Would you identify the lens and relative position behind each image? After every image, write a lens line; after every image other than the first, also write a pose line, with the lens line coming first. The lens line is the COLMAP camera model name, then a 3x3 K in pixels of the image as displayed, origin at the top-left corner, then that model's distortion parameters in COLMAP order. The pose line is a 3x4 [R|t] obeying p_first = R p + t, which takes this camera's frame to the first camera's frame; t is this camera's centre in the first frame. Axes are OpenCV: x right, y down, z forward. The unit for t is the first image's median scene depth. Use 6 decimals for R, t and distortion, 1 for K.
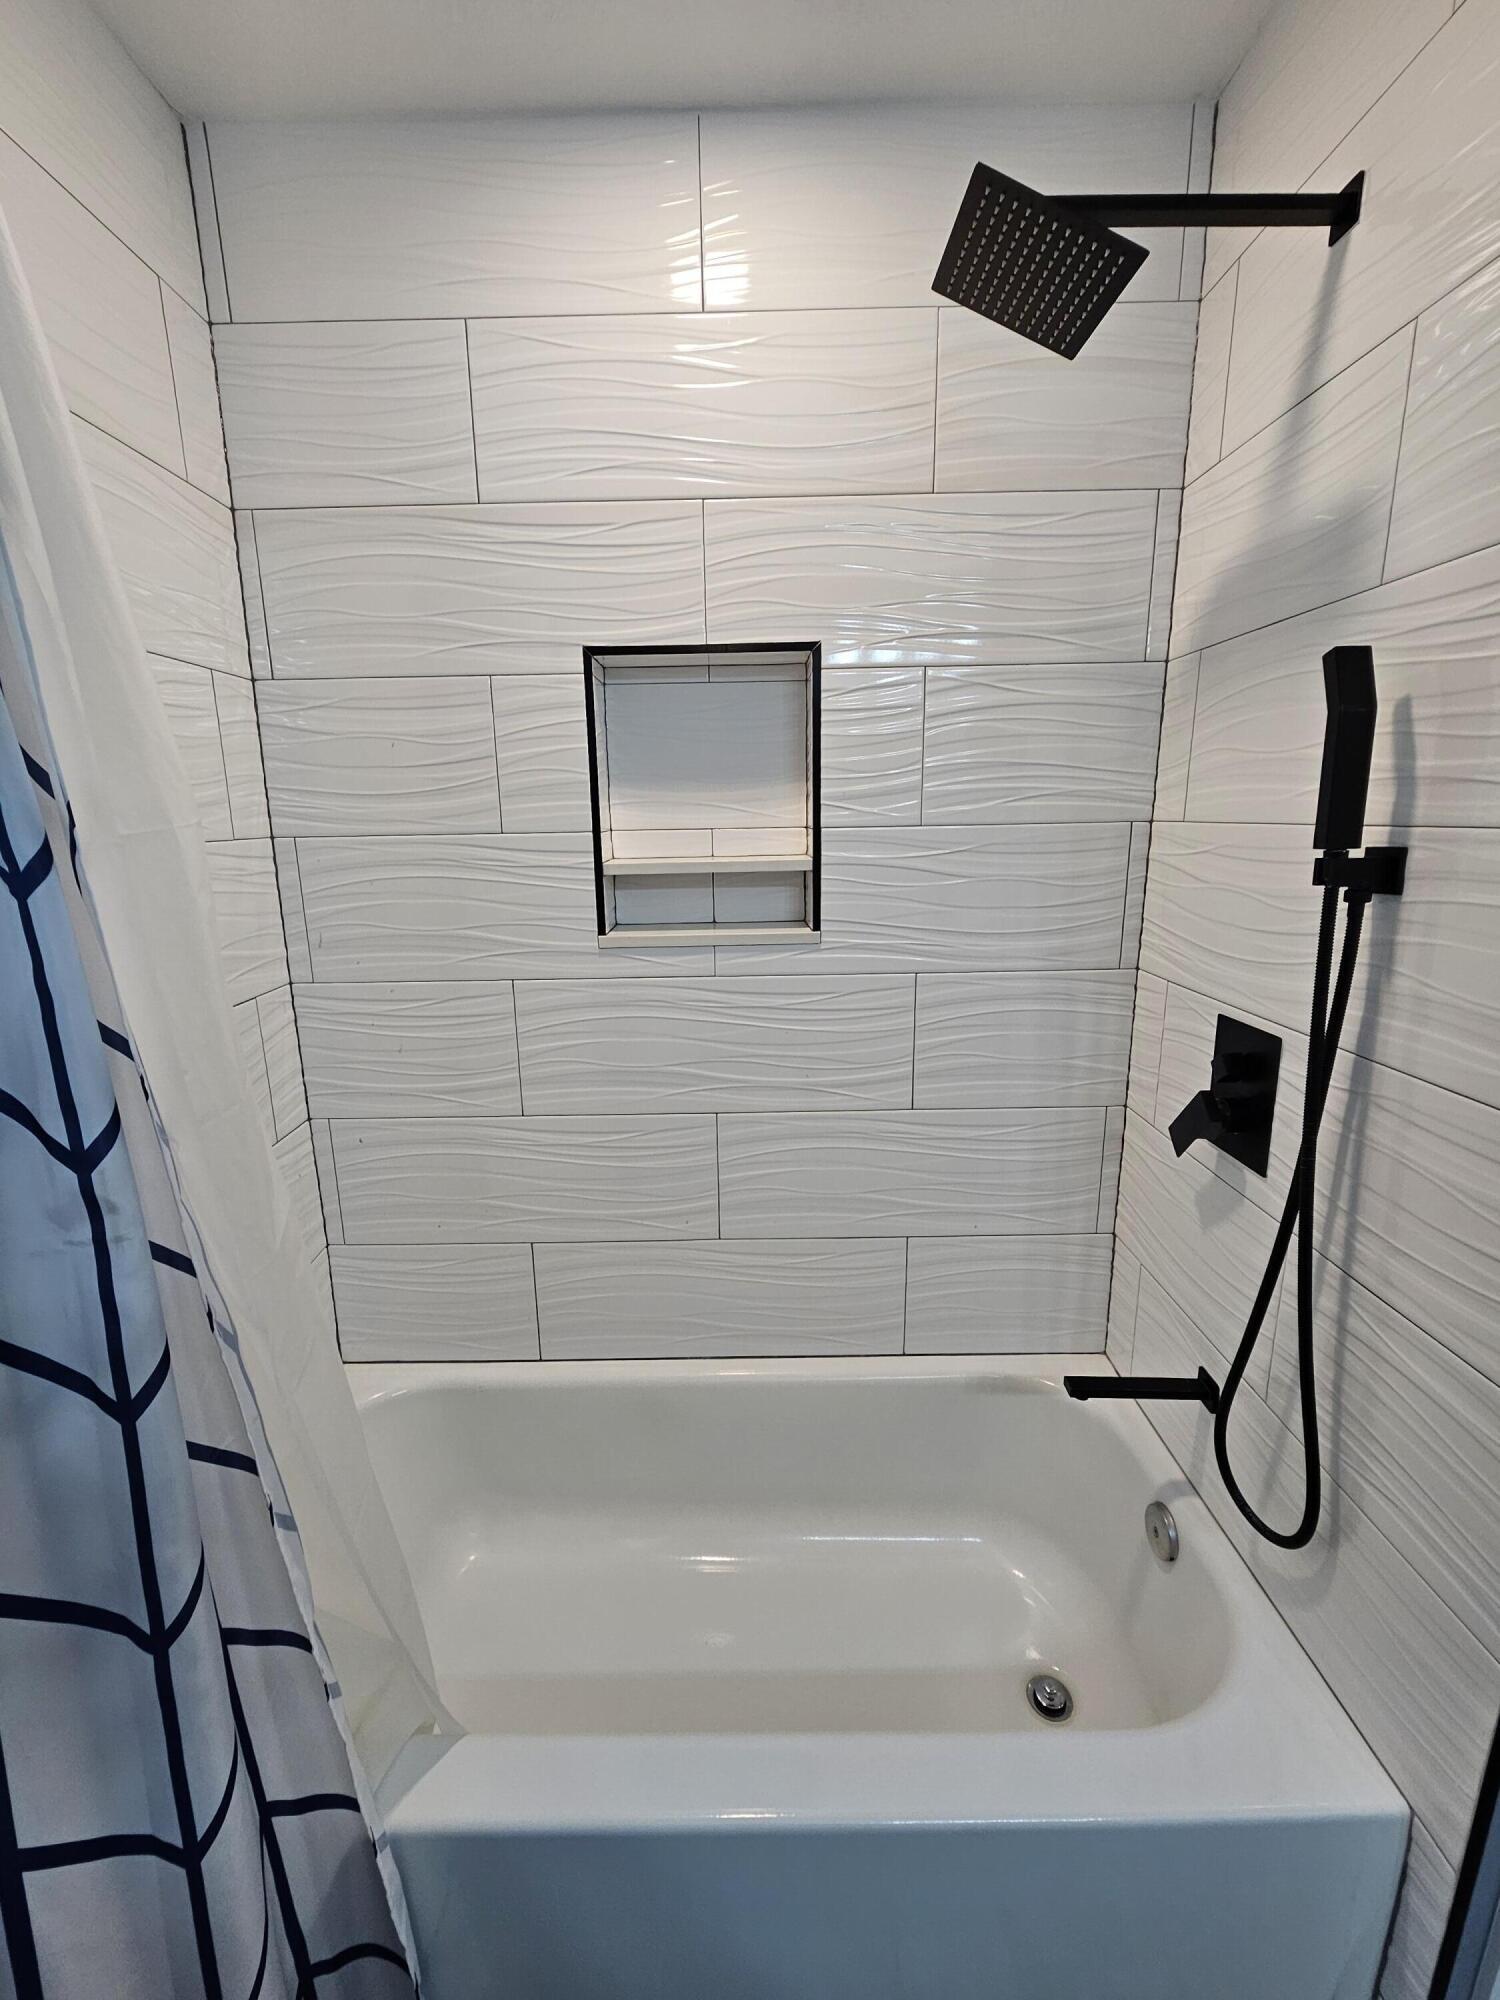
lens RADIAL K [[820.3, 0, 767.9], [0, 820.3, 1047.2], [0, 0, 1]] dist [0.001035, -0.000143]
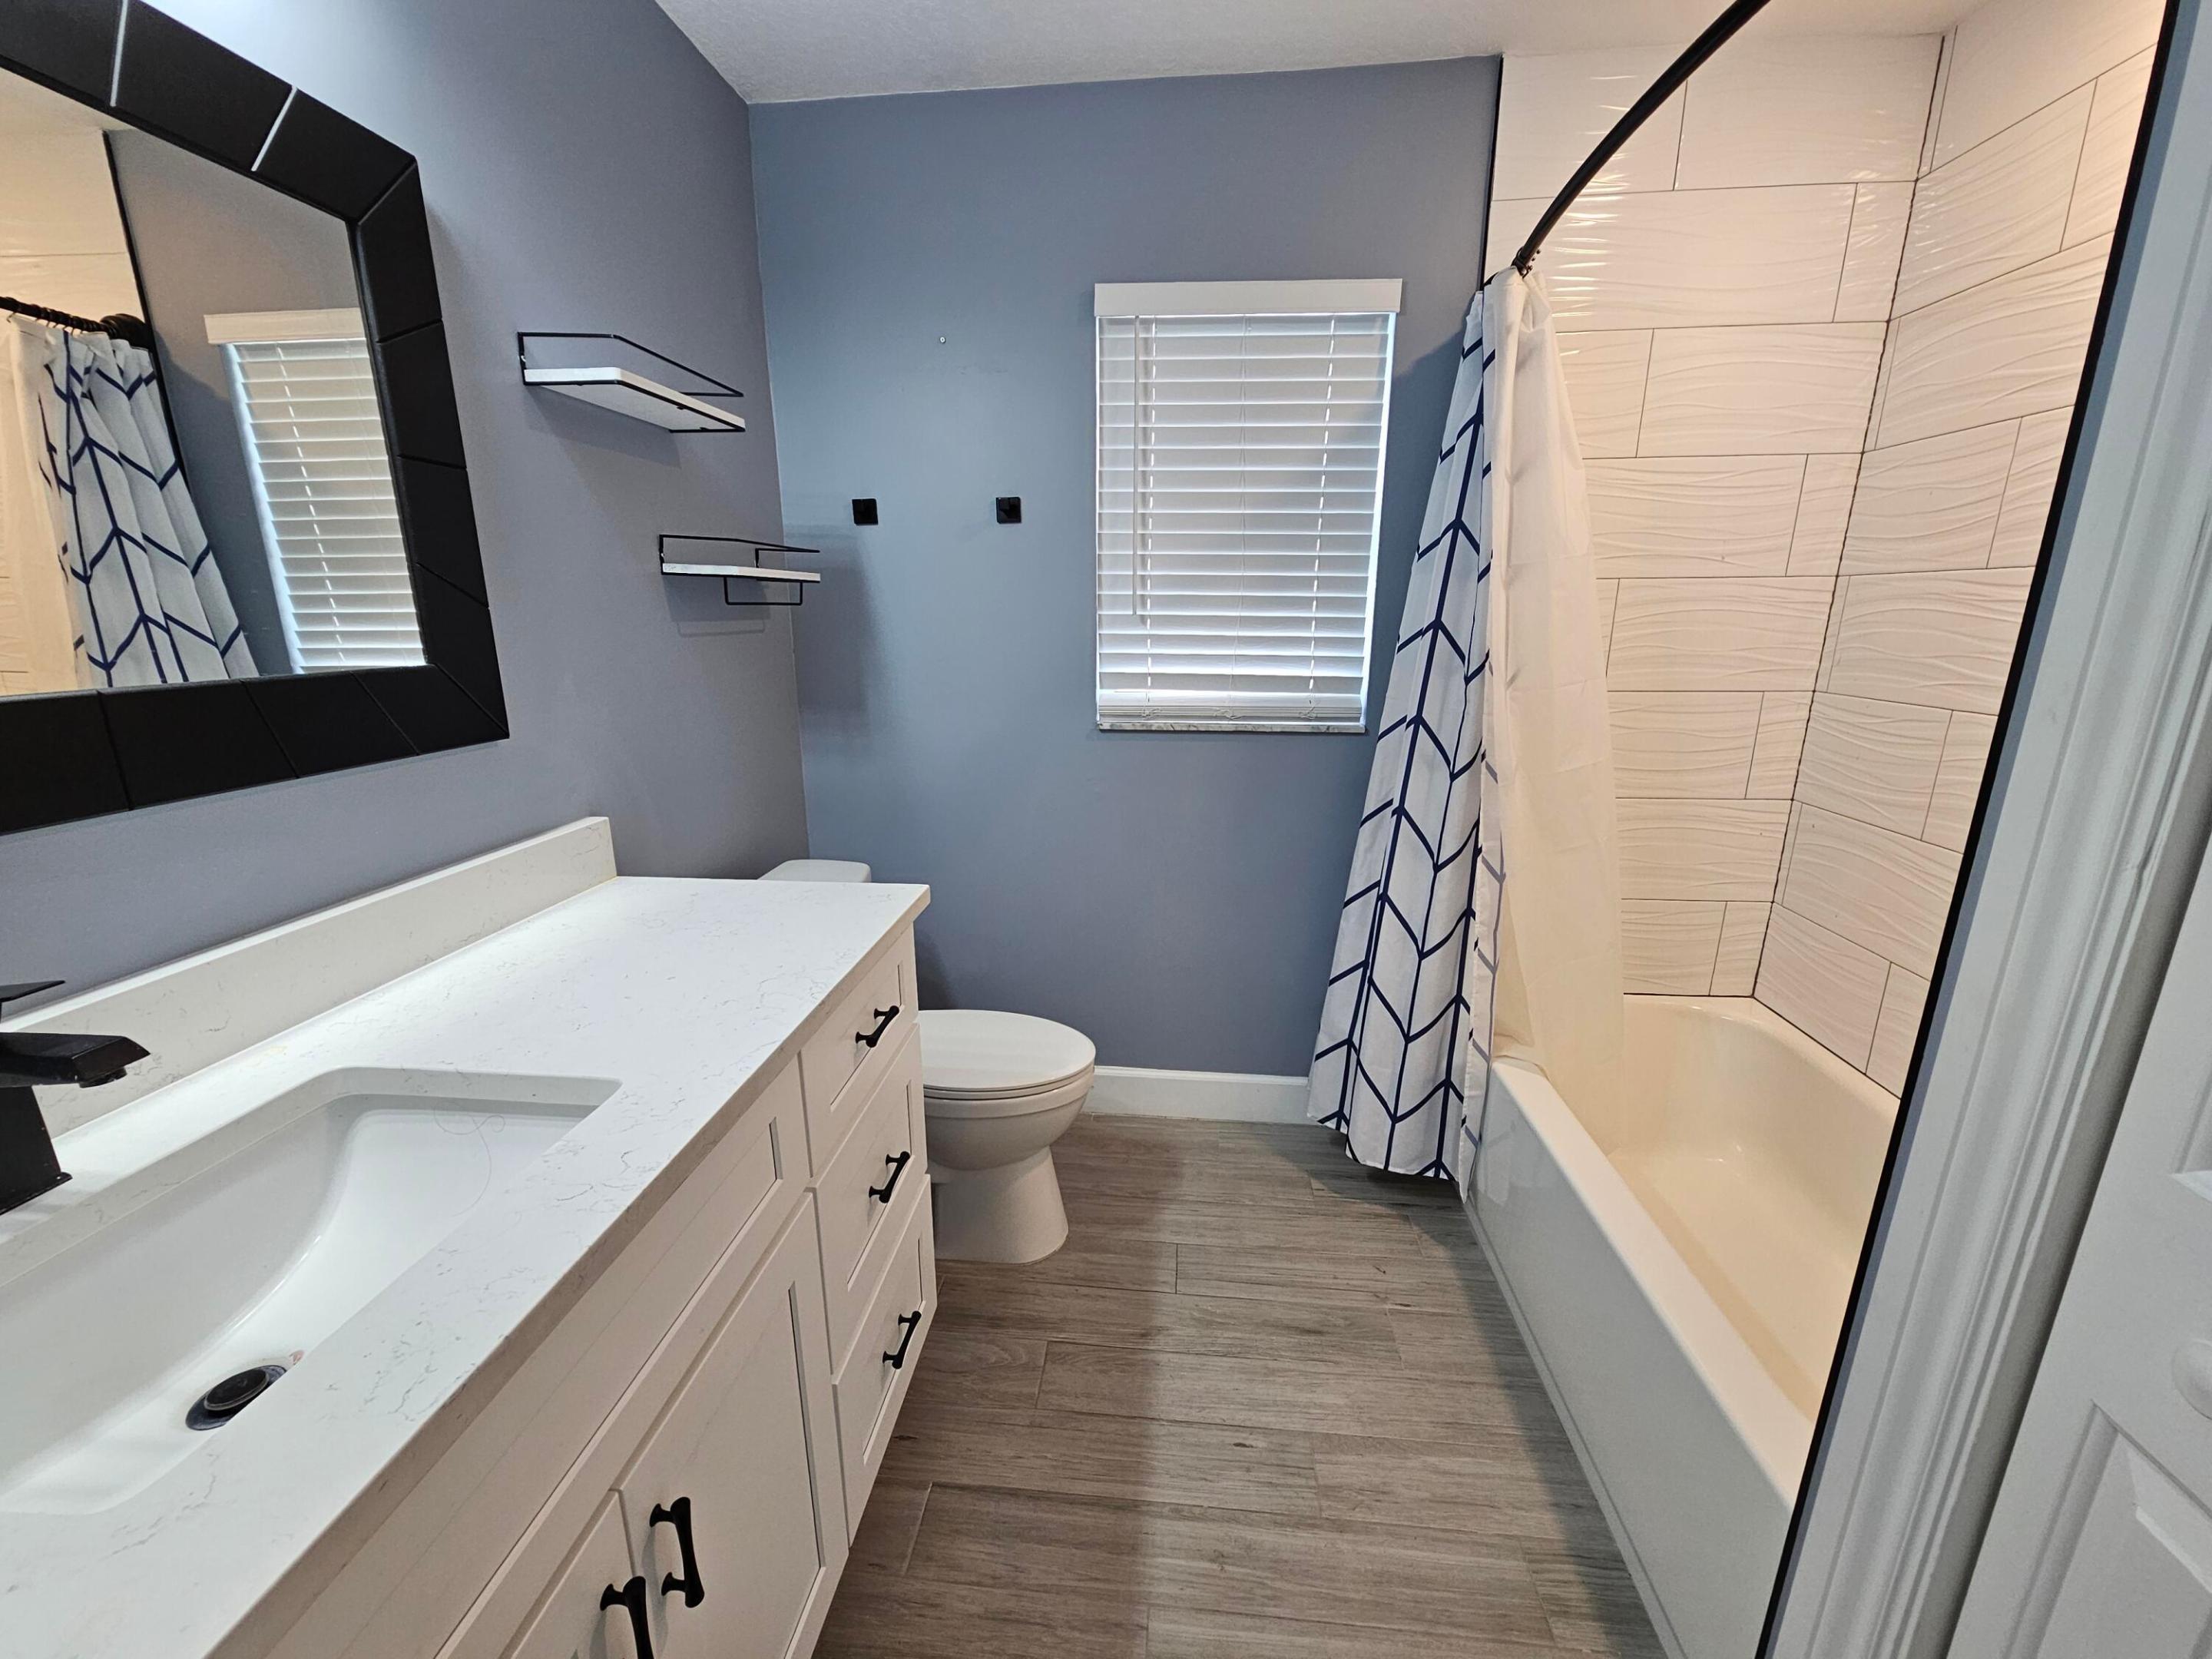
lens RADIAL K [[907.2, 0, 1099.9], [0, 907.2, 835.9], [0, 0, 1]] dist [0.001035, -0.000143]
pose [[-0.081522, 0.260584, -0.962003, 0.973885], [-0.212175, 0.938553, 0.272212, -0.015769], [0.973825, 0.226304, -0.021224, -0.002111]]
